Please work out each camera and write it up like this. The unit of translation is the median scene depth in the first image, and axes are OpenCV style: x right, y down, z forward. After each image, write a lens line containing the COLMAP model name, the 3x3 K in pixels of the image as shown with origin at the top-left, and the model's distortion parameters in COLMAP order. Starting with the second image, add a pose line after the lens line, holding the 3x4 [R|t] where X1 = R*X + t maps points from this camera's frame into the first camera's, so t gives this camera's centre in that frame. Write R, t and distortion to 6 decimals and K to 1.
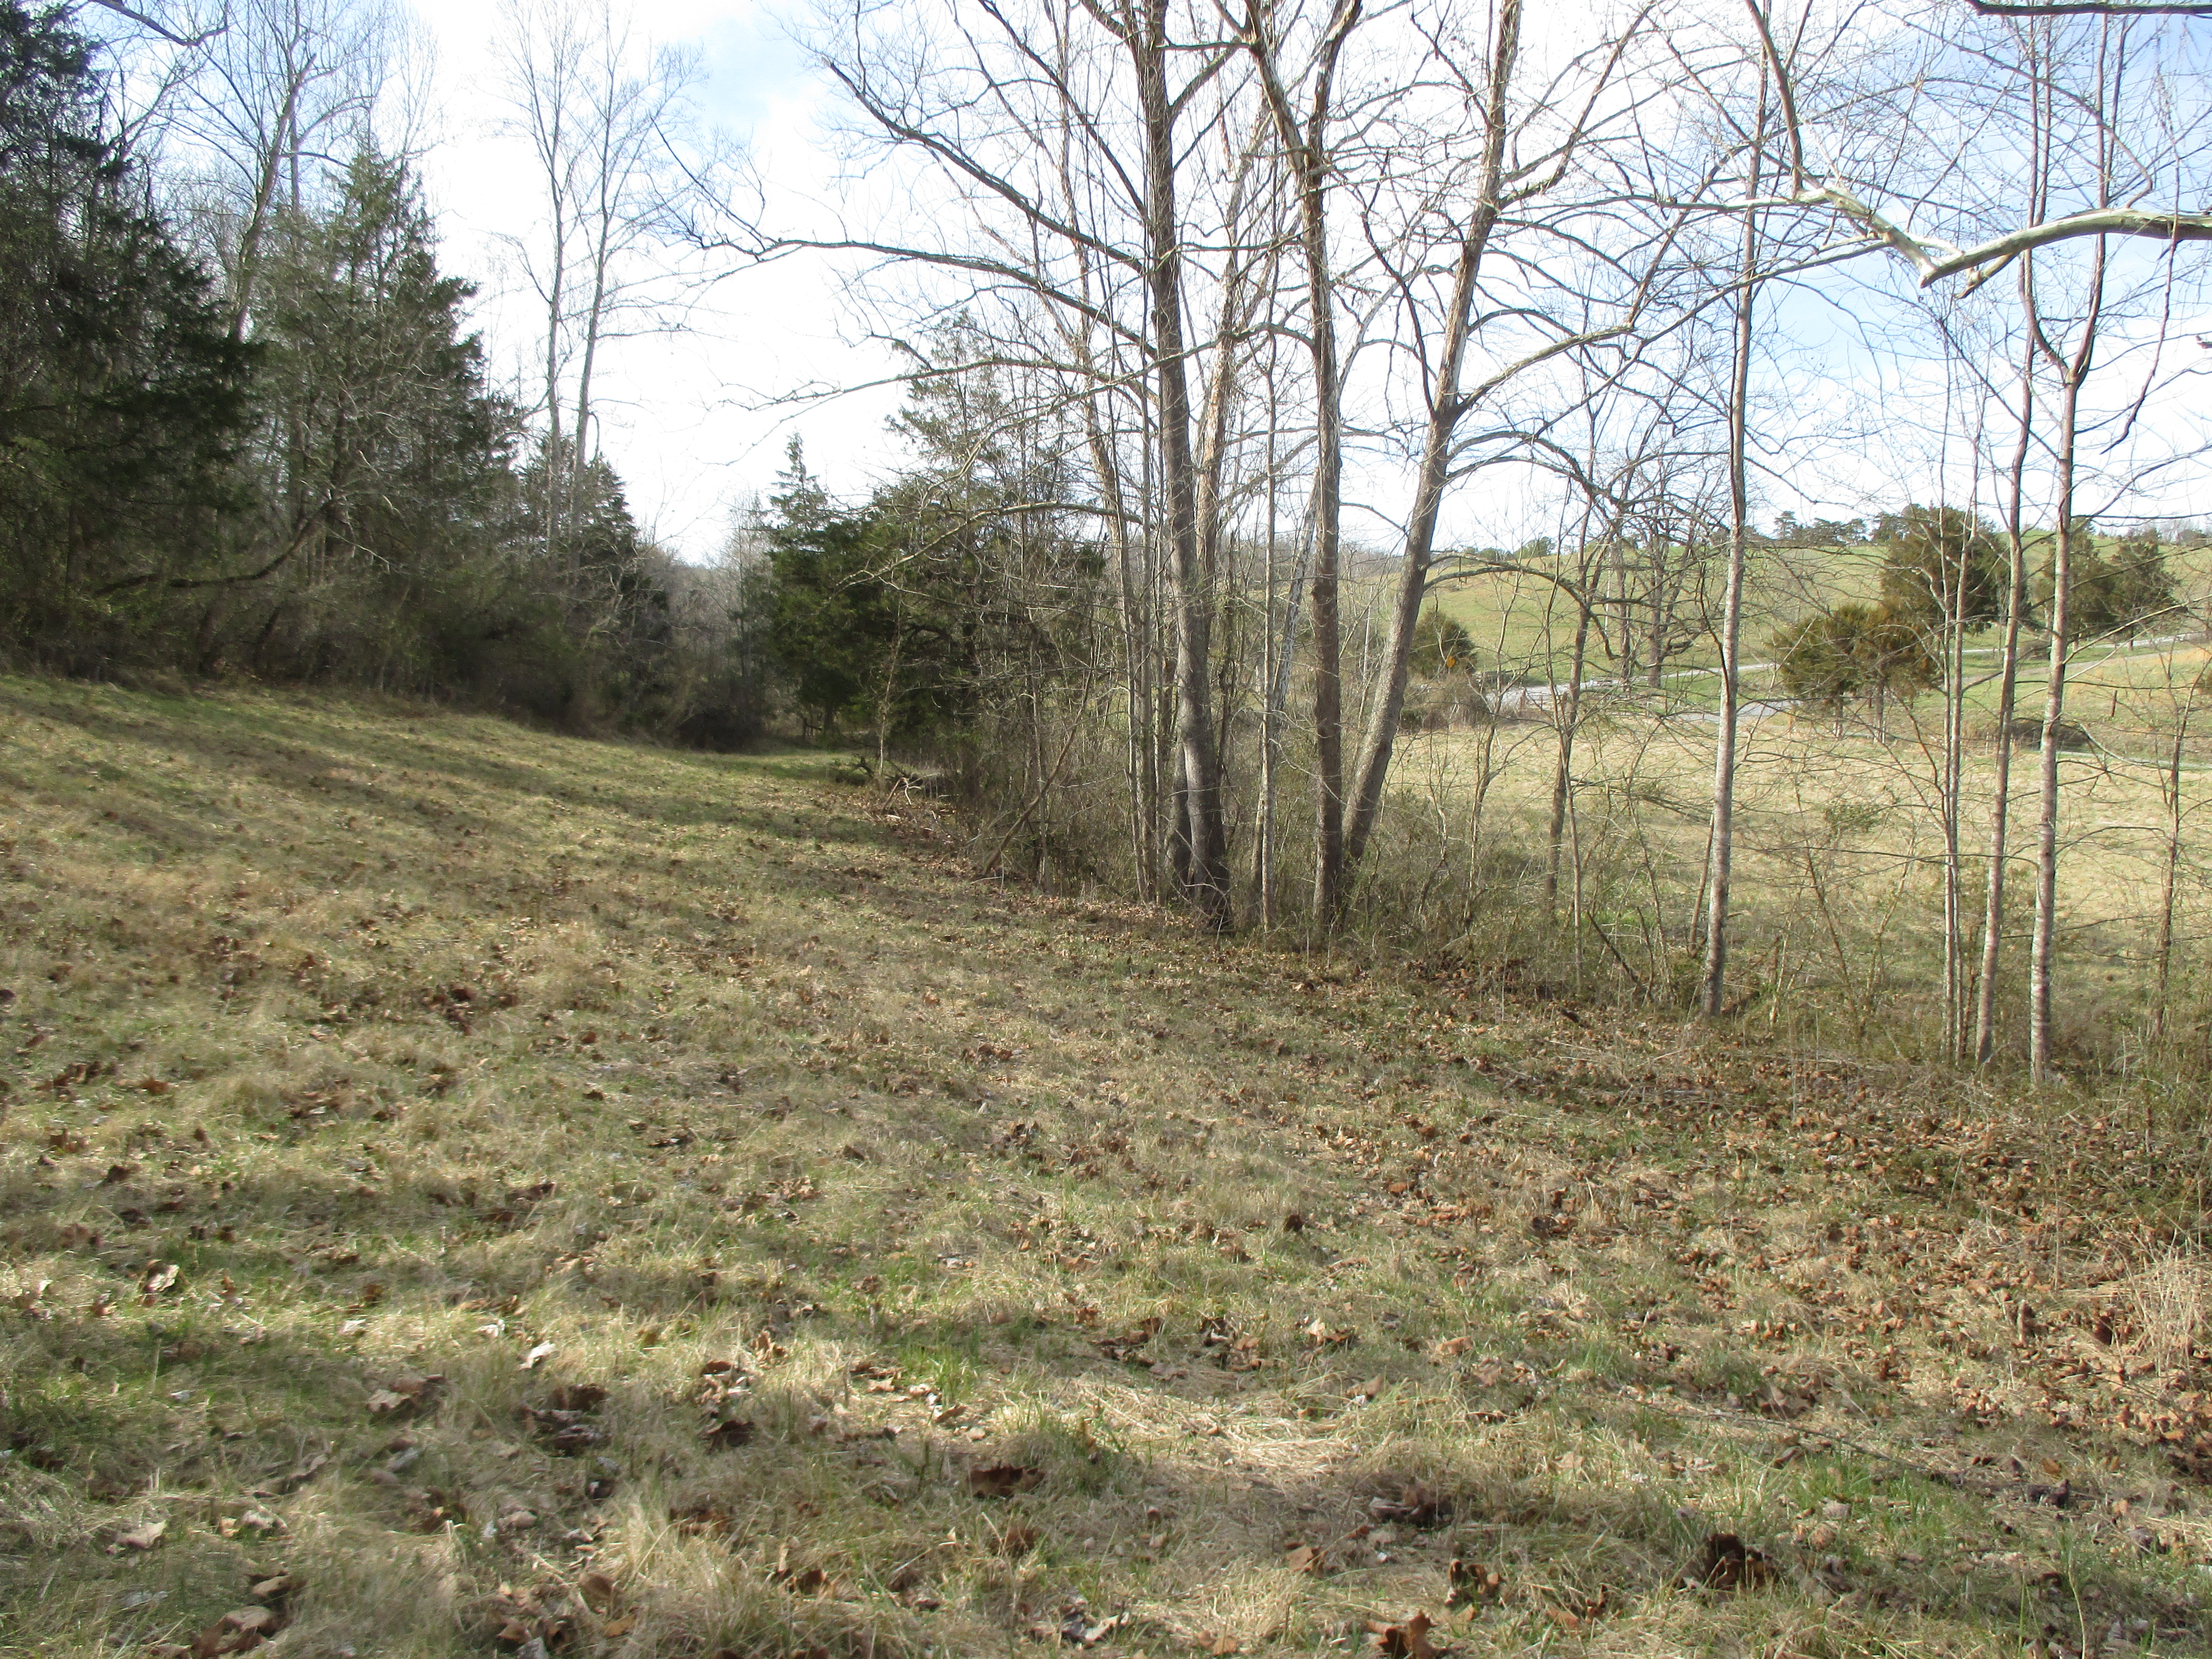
lens RADIAL K [[1841.4, 0, 1099.2], [0, 1841.4, 799.3], [0, 0, 1]] dist [-0.018278, 0.009926]
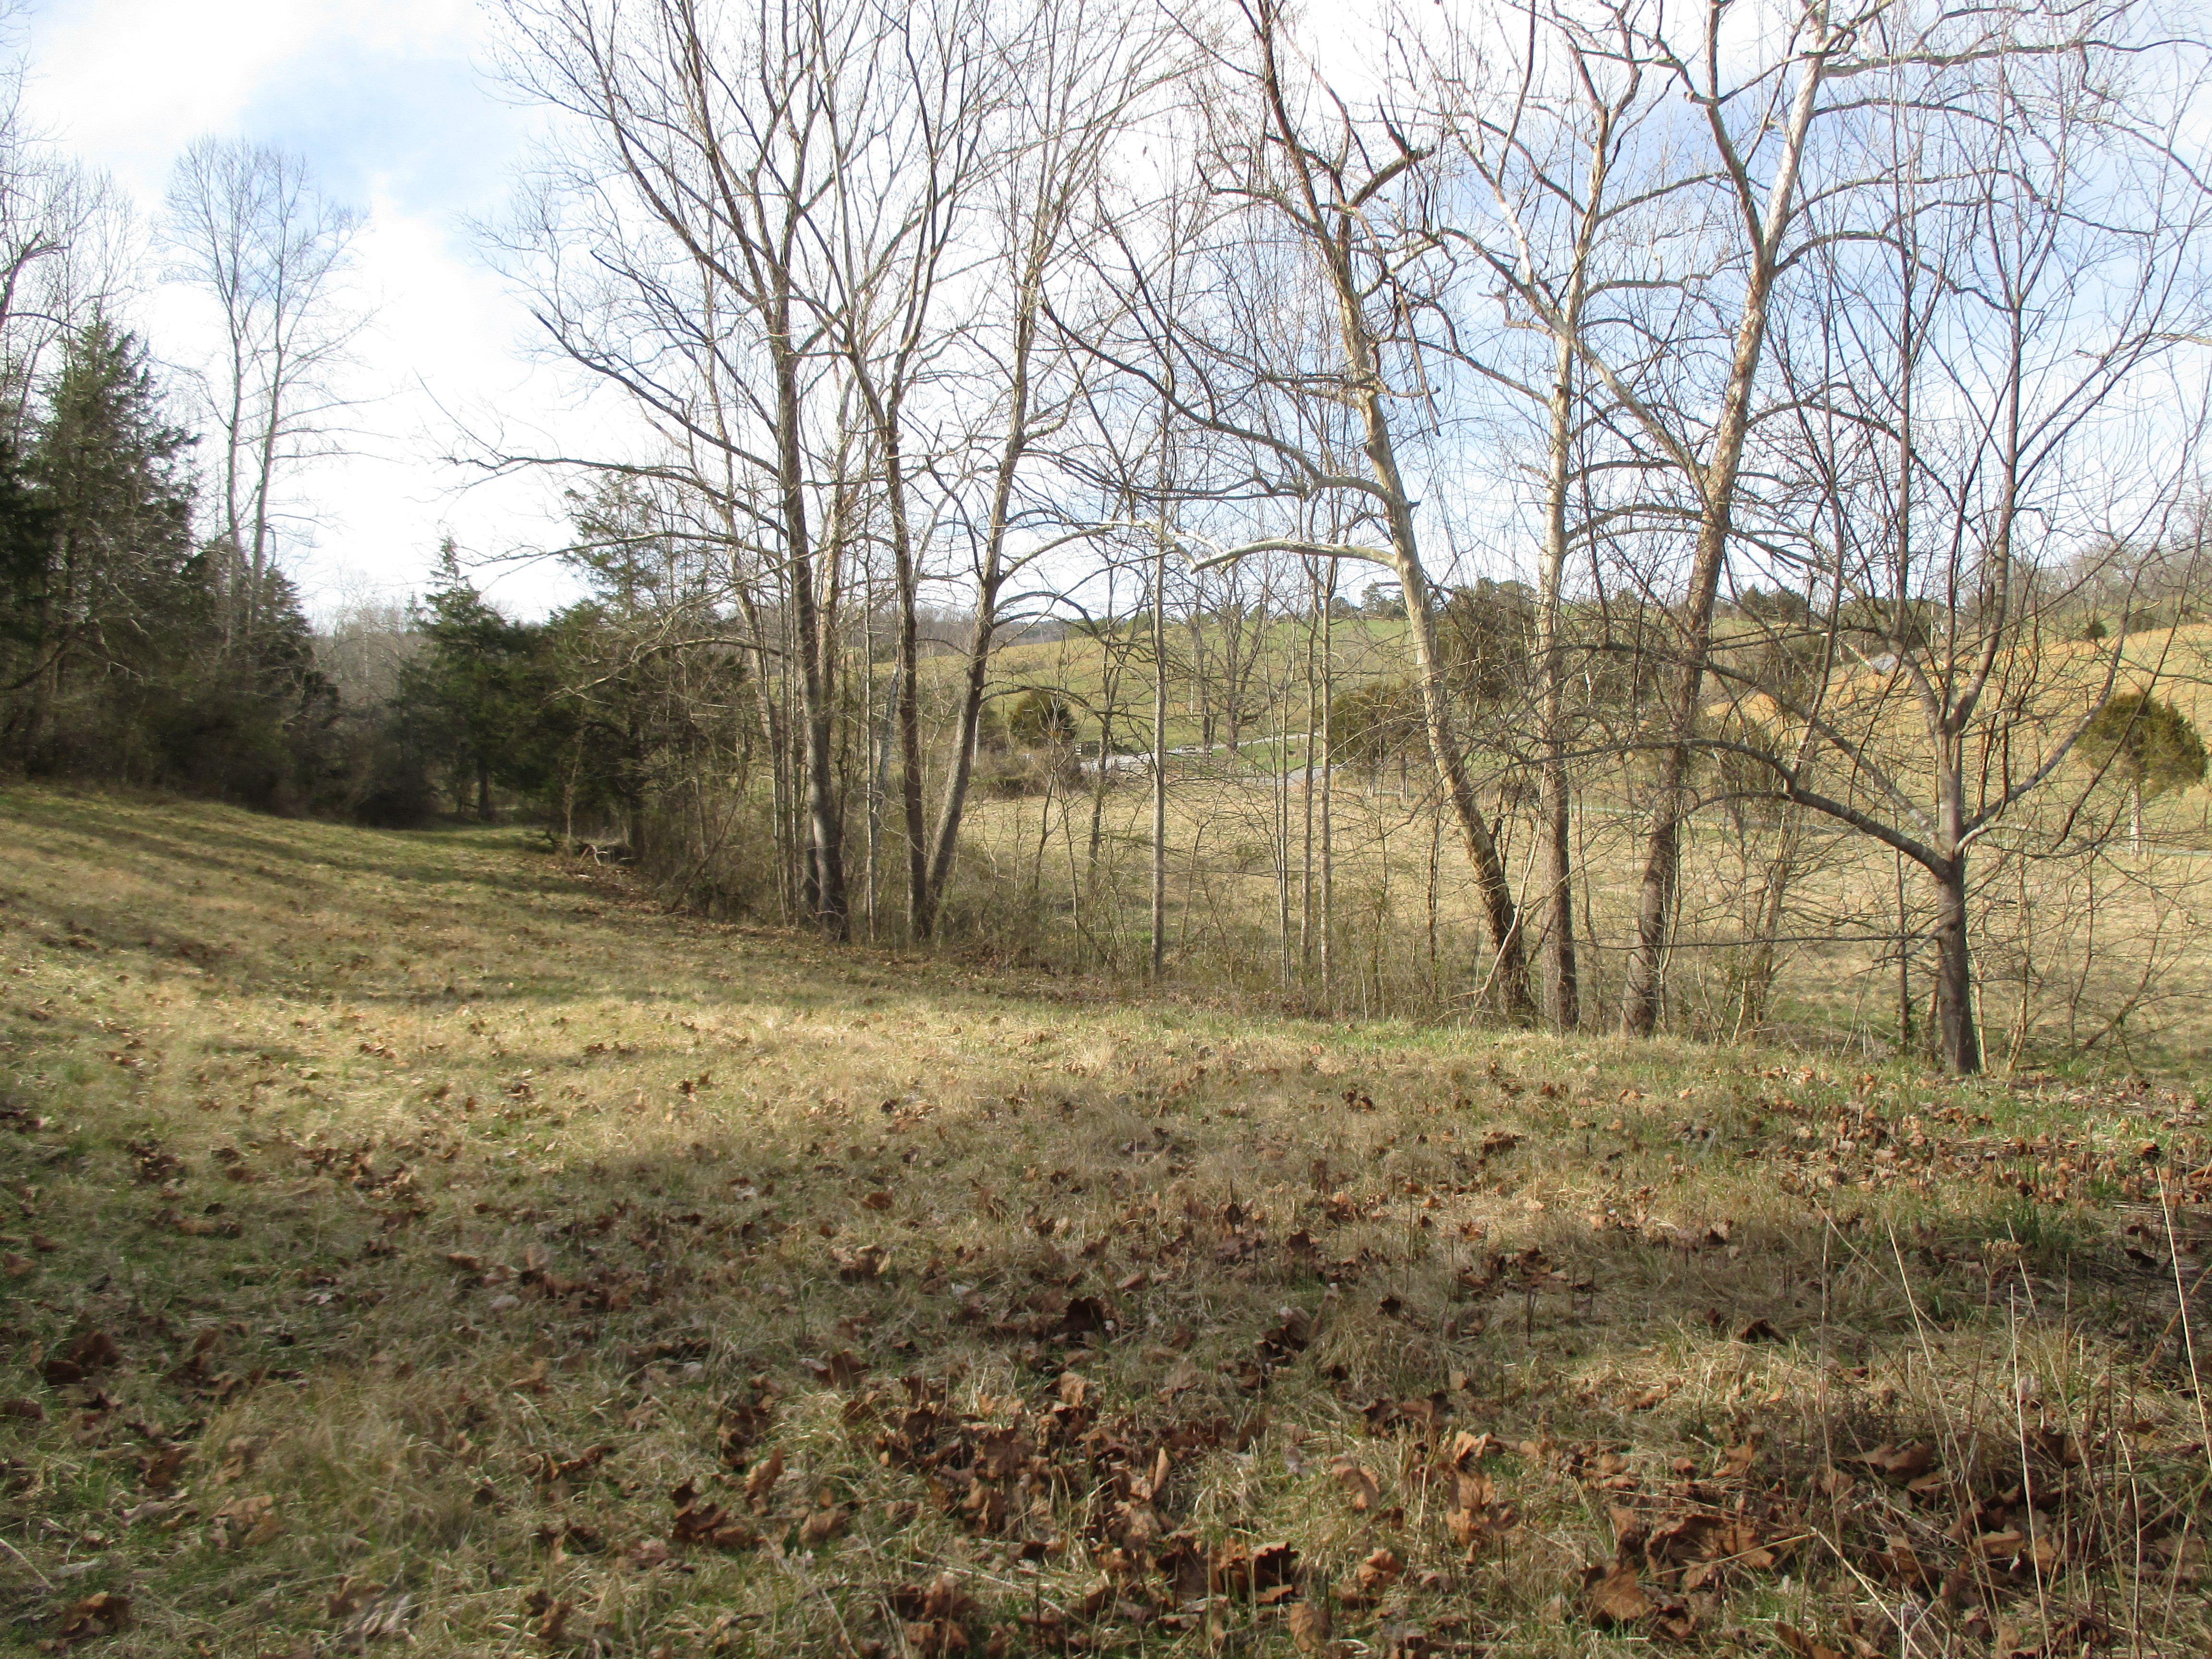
lens RADIAL K [[1841.4, 0, 1099.2], [0, 1841.4, 799.3], [0, 0, 1]] dist [-0.018278, 0.009926]
pose [[0.979571, -0.019165, 0.200183, -0.016486], [0.026298, 0.999108, -0.033035, 0.008226], [-0.199371, 0.037624, 0.979201, -0.331886]]
